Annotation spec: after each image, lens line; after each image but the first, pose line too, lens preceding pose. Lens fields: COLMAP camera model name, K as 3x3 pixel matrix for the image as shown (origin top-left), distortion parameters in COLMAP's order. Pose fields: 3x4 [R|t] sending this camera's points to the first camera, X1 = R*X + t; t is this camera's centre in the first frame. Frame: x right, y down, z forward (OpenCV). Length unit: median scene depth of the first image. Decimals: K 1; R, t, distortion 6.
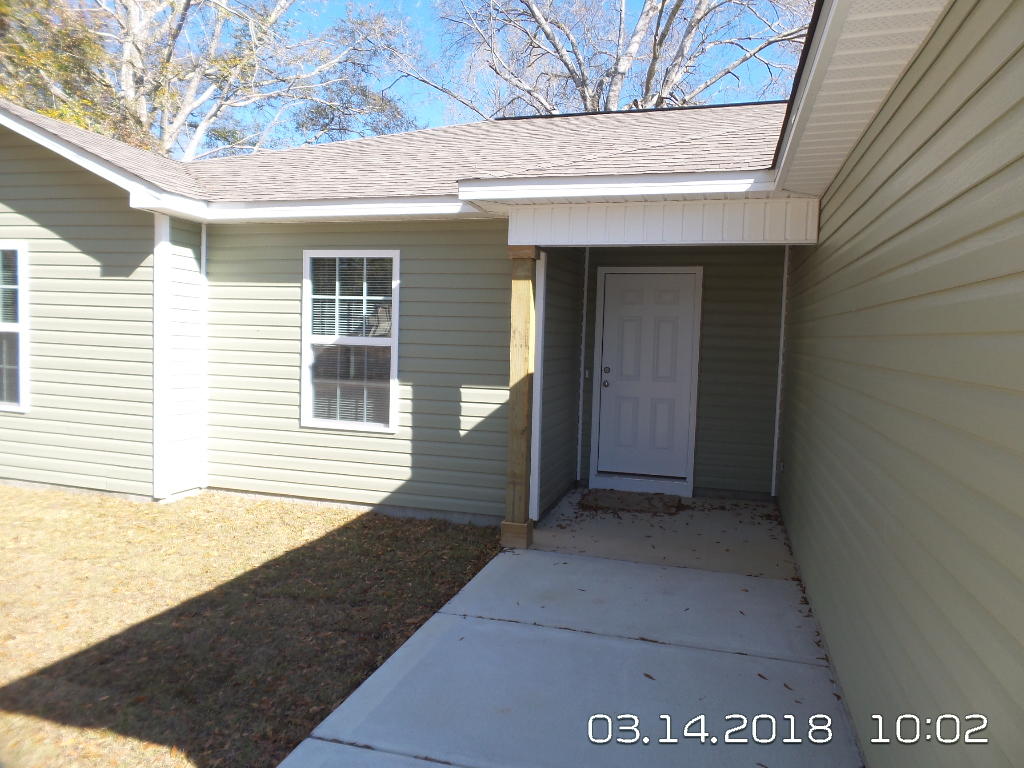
lens RADIAL K [[683.6, 0, 514.4], [0, 683.6, 405.0], [0, 0, 1]] dist [-0.001672, -0.001729]
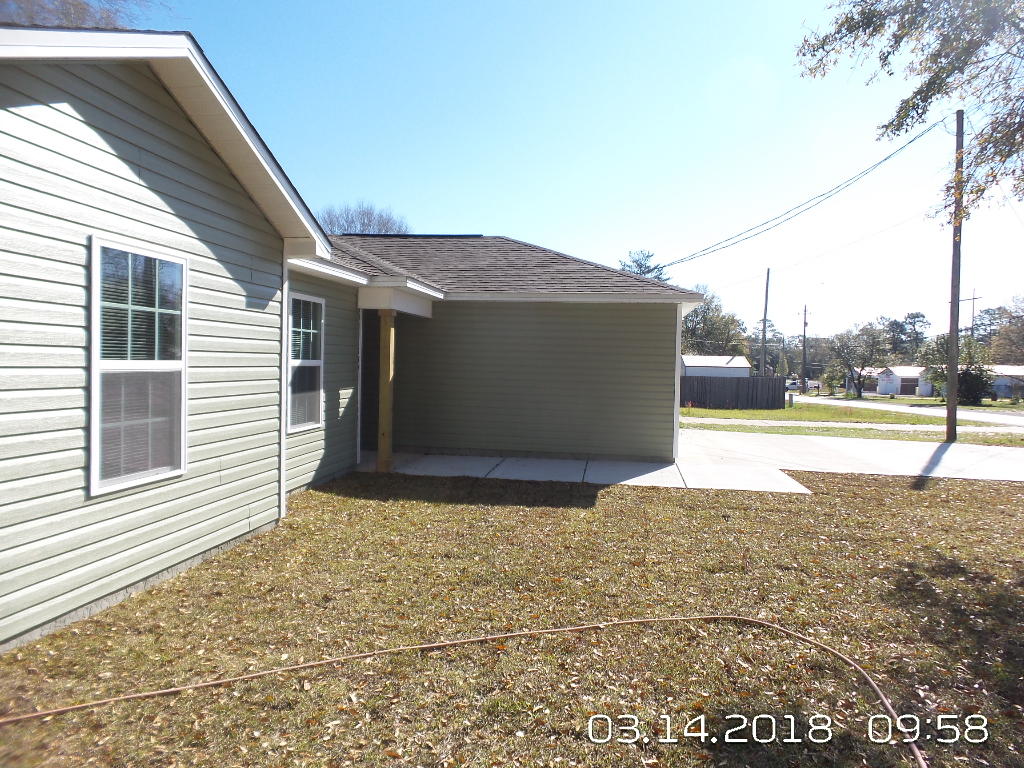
lens RADIAL K [[703.3, 0, 510.6], [0, 703.3, 394.8], [0, 0, 1]] dist [-0.003292, -0.000162]
pose [[-0.133850, -0.093318, 0.986598, -1.649481], [0.059214, 0.993025, 0.101960, -0.148865], [-0.989231, 0.072067, -0.127391, 0.789687]]
